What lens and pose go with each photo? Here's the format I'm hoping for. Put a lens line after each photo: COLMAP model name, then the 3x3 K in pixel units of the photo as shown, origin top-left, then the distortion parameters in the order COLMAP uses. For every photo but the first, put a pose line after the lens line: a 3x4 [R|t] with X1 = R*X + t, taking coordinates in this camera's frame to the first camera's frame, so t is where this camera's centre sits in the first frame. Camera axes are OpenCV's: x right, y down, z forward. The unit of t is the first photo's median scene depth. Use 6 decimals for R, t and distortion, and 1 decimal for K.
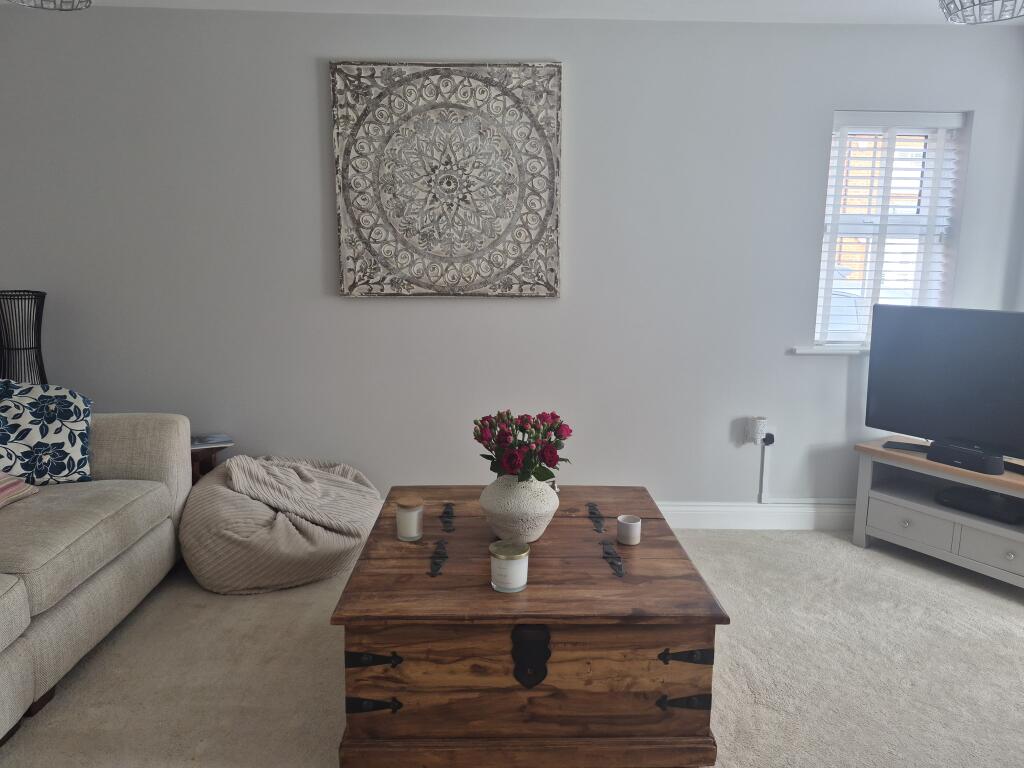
lens RADIAL K [[707.2, 0, 512.0], [0, 707.2, 384.0], [0, 0, 1]] dist [0.102909, -0.107317]
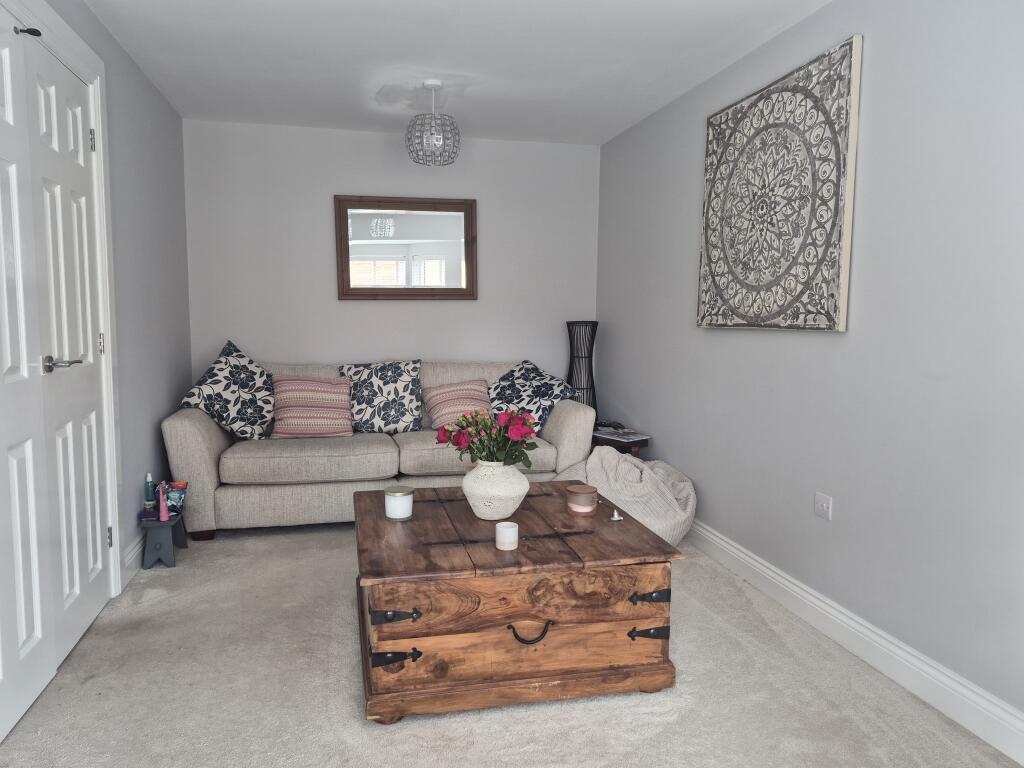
lens RADIAL K [[707.2, 0, 512.0], [0, 707.2, 384.0], [0, 0, 1]] dist [0.102909, -0.107317]
pose [[0.225413, 0.088189, -0.970264, 0.772801], [-0.178622, 0.982755, 0.047827, -0.039718], [0.957749, 0.162529, 0.237279, 0.496200]]
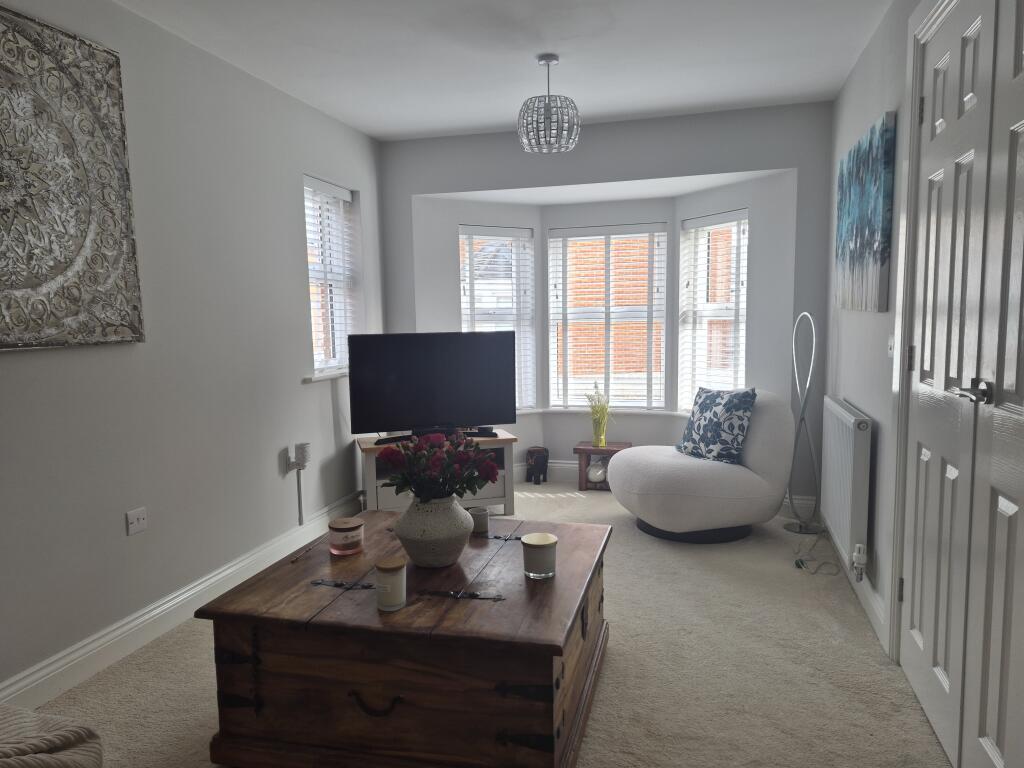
lens RADIAL K [[717.0, 0, 515.0], [0, 717.0, 401.5], [0, 0, 1]] dist [0.005199, -0.004072]
pose [[0.270635, -0.131709, 0.953630, -0.613003], [0.187078, 0.978908, 0.082108, -0.046171], [-0.944330, 0.156182, 0.289566, 0.395687]]
